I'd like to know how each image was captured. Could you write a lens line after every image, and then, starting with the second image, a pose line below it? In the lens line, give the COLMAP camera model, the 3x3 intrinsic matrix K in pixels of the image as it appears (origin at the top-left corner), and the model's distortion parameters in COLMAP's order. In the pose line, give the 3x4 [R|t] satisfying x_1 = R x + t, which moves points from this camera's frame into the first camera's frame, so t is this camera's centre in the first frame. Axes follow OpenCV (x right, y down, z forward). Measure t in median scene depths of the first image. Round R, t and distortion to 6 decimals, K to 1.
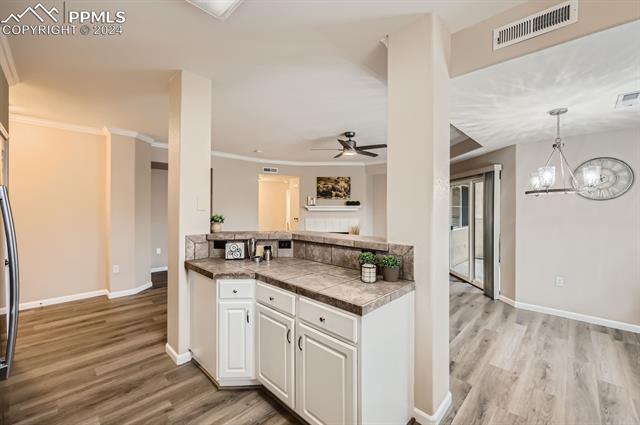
lens RADIAL K [[262.7, 0, 325.9], [0, 262.7, 210.8], [0, 0, 1]] dist [0.000125, 0.000084]
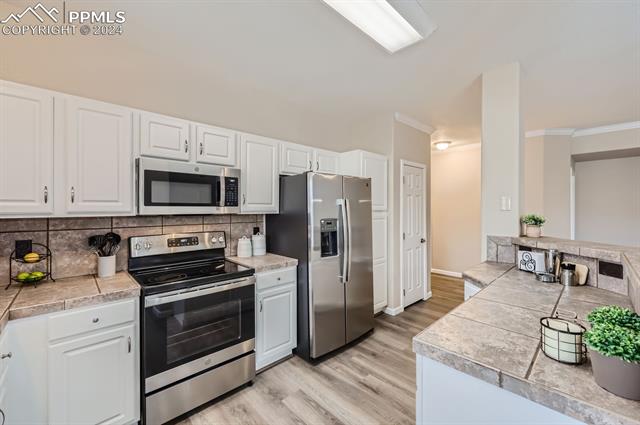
lens RADIAL K [[262.7, 0, 326.0], [0, 262.7, 209.2], [0, 0, 1]] dist [0.000125, 0.000084]
pose [[-0.037313, 0.001522, -0.999302, 0.472368], [-0.005854, 0.999981, 0.001741, -0.004399], [0.999286, 0.005915, -0.037304, 0.402960]]
